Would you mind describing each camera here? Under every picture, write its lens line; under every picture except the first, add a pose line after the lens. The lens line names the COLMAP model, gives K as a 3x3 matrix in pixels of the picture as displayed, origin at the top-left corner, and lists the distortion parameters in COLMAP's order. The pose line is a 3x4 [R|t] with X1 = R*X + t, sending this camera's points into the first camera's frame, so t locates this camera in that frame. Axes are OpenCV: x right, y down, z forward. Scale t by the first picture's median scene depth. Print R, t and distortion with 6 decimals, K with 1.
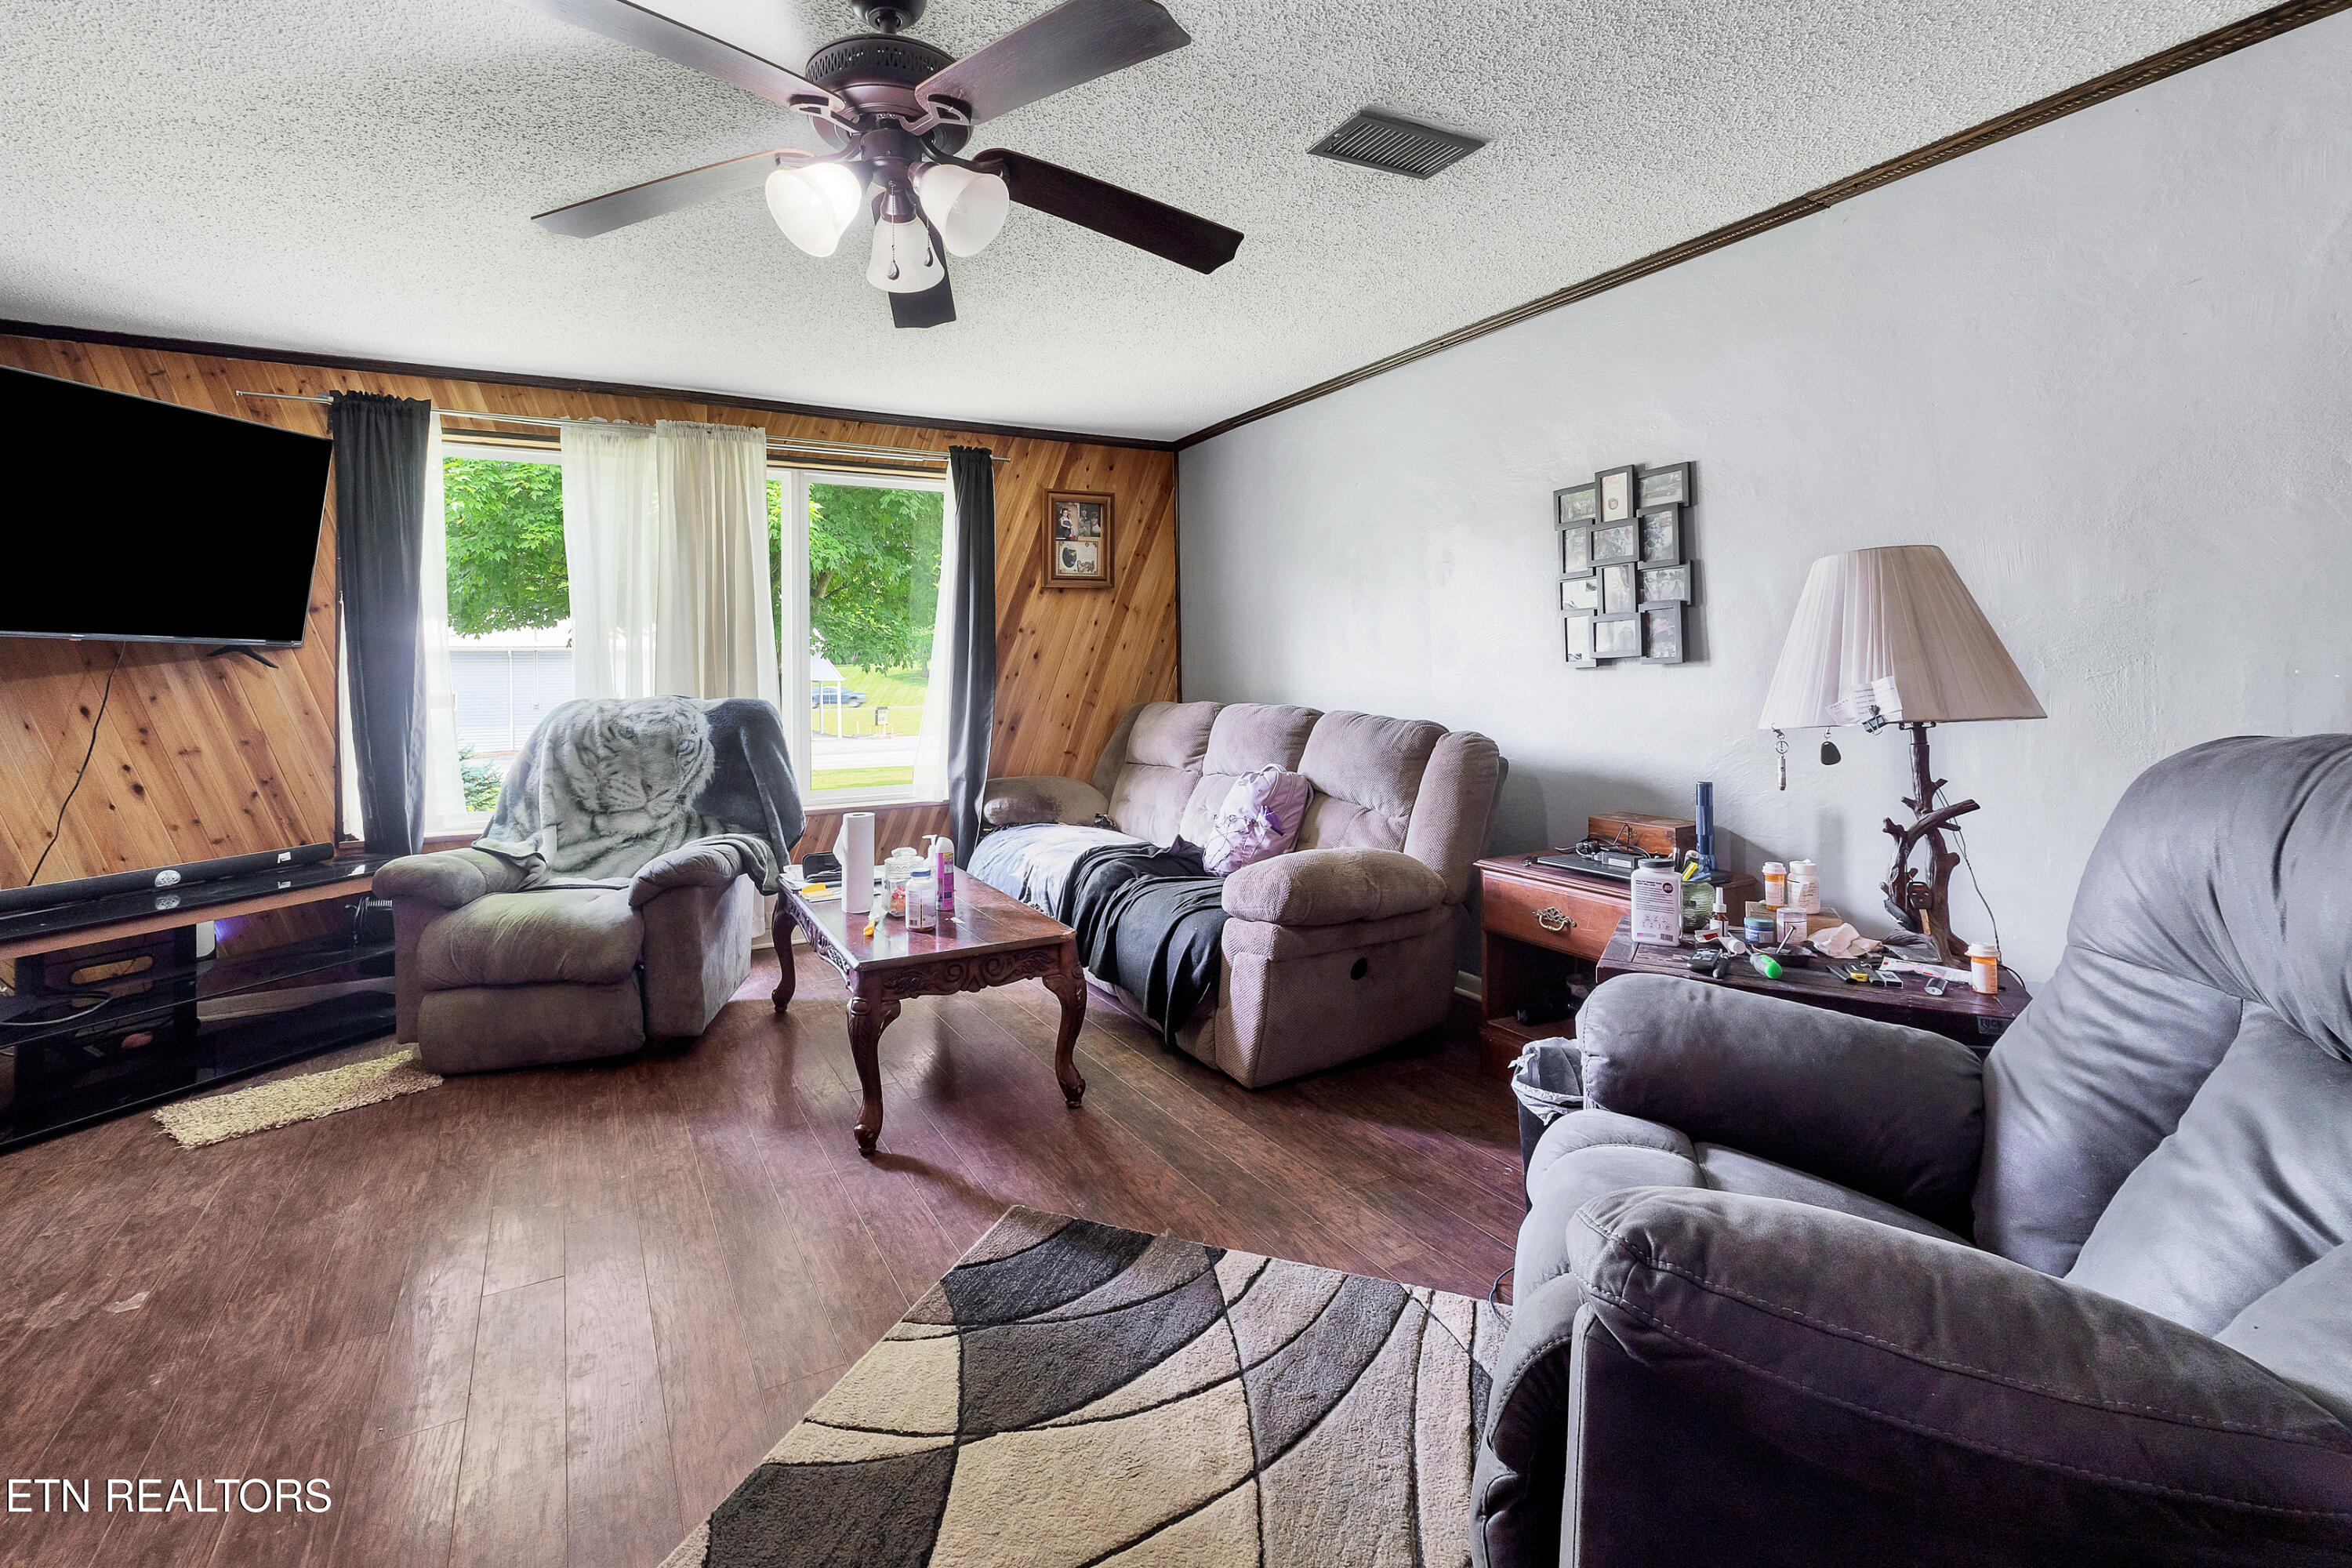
lens RADIAL K [[981.2, 0, 1173.6], [0, 981.2, 641.8], [0, 0, 1]] dist [-0.002342, -0.000291]
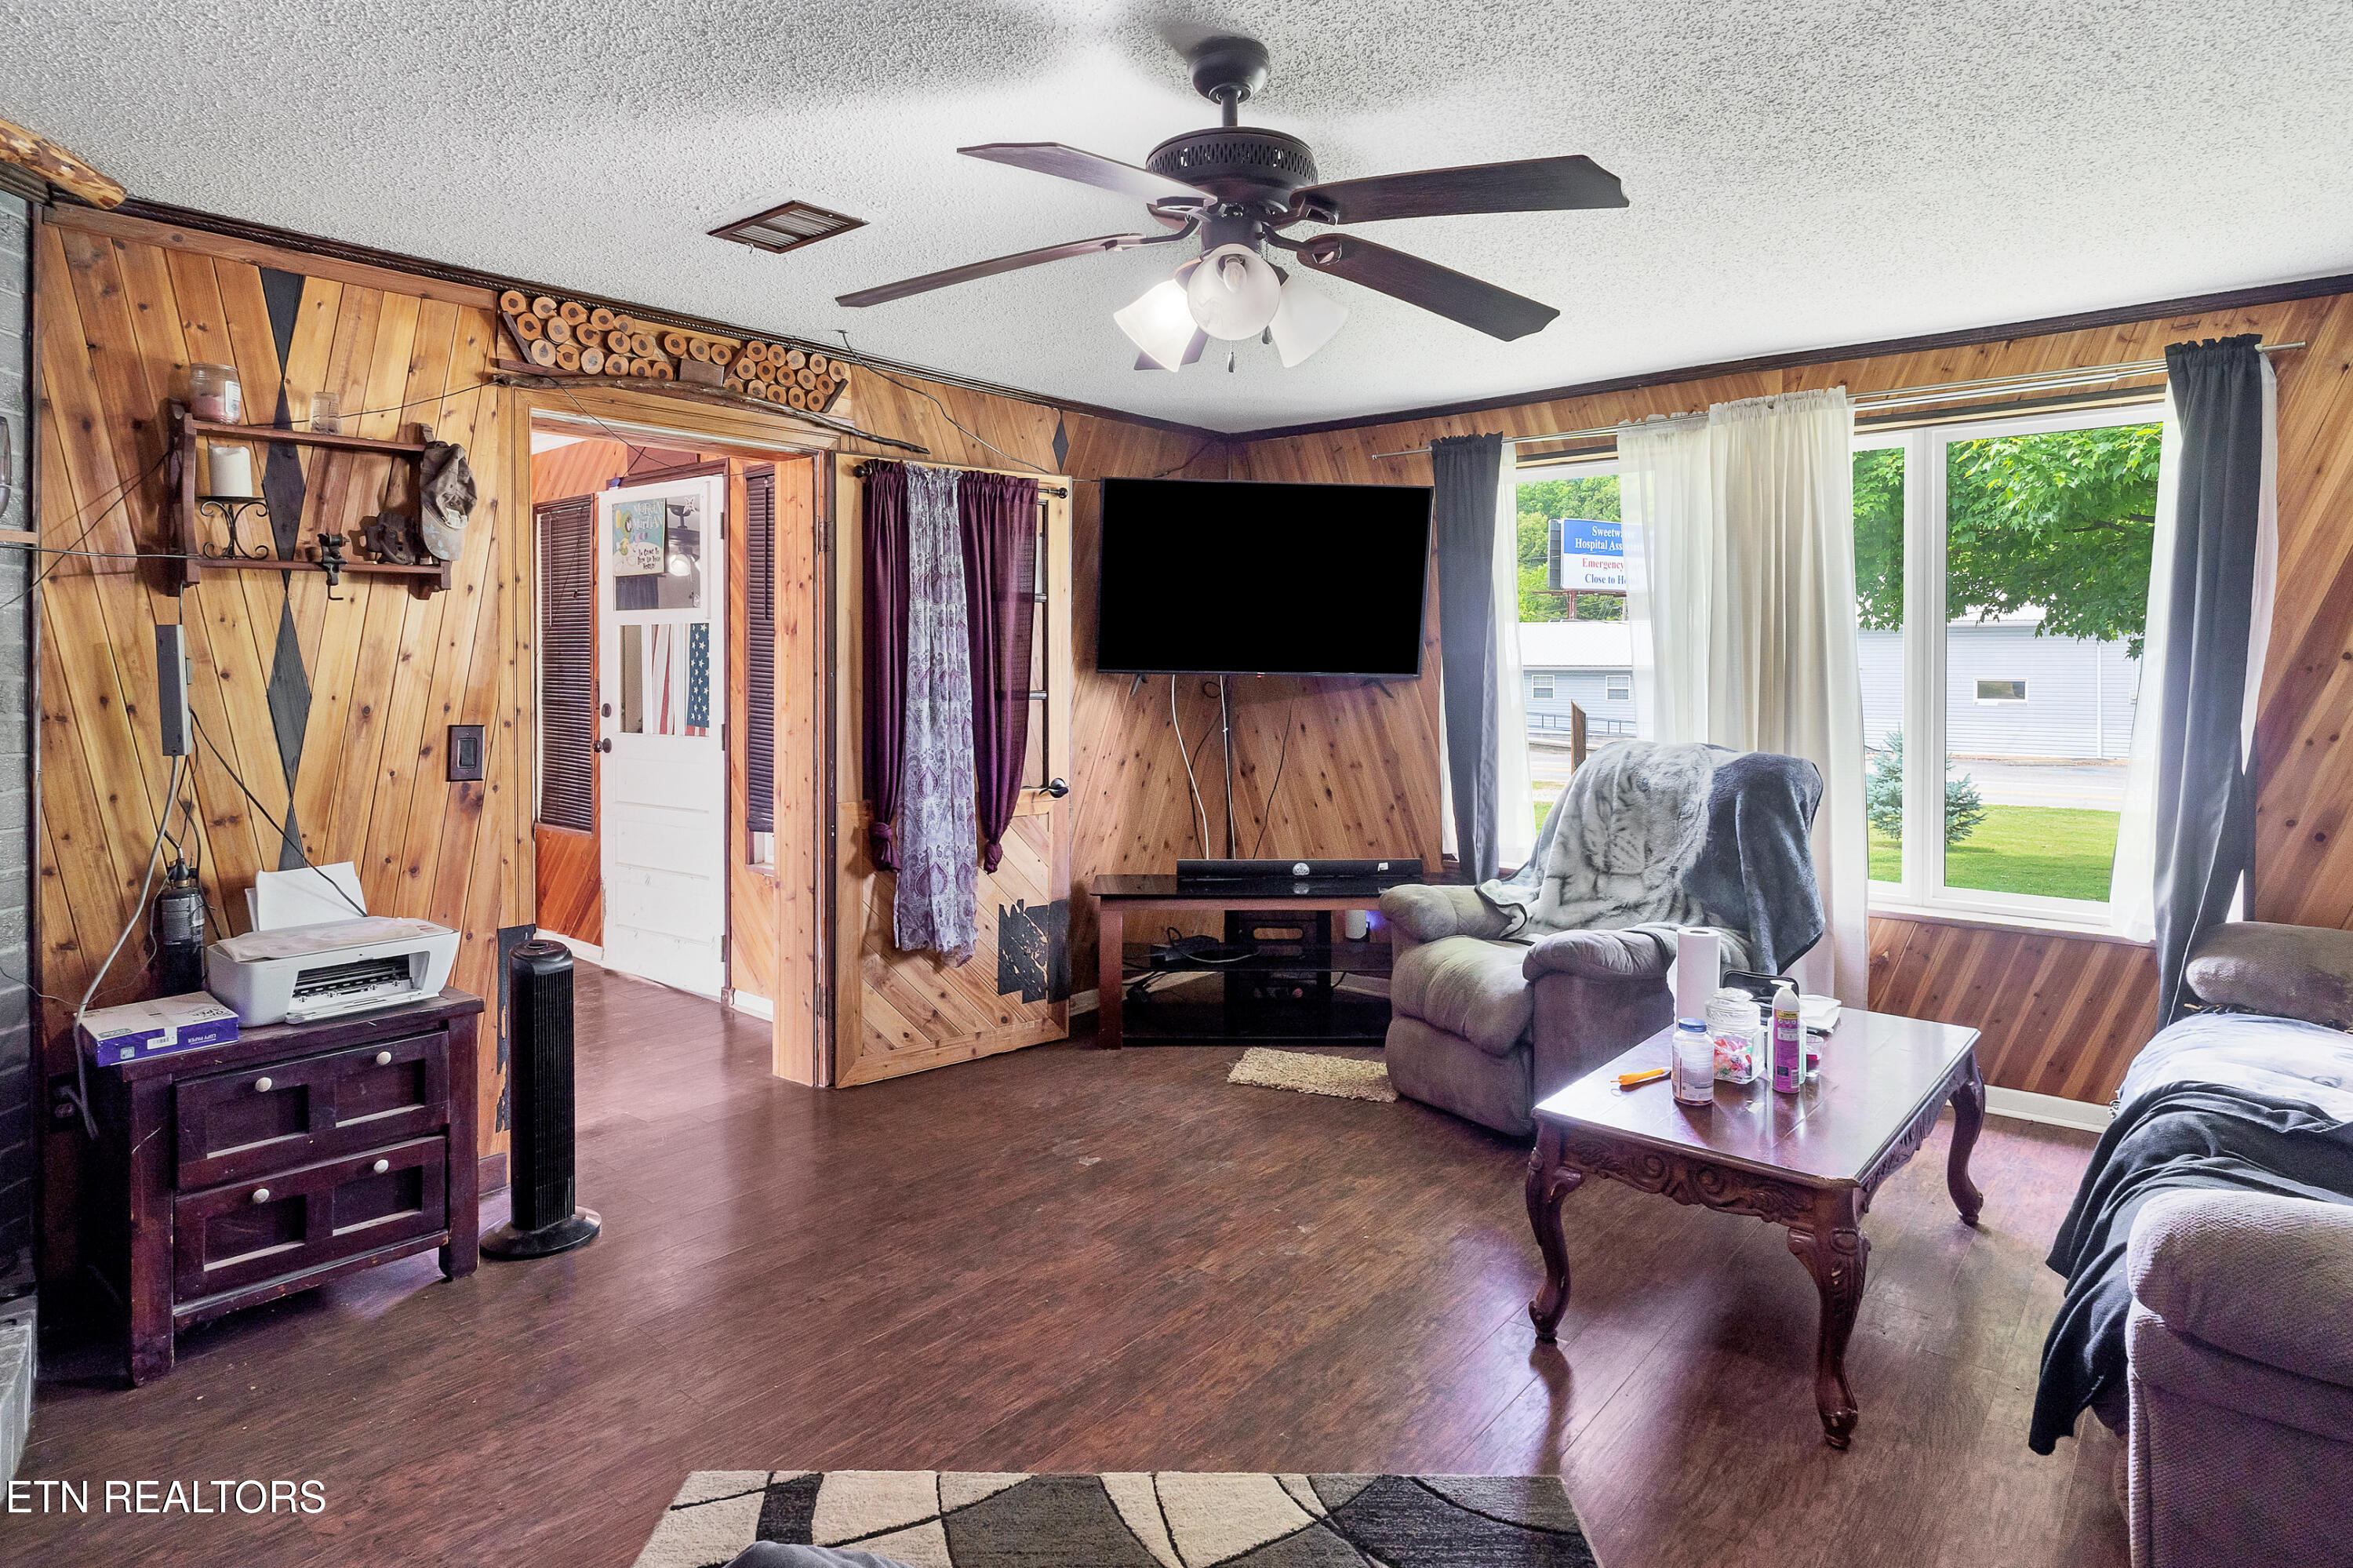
lens RADIAL K [[1299.5, 0, 1171.5], [0, 1299.5, 673.8], [0, 0, 1]] dist [-0.001618, 0.000639]
pose [[0.373320, 0.020992, -0.927465, 0.365247], [0.020708, 0.999306, 0.030954, -0.051331], [0.927471, -0.030761, 0.372627, 0.198728]]
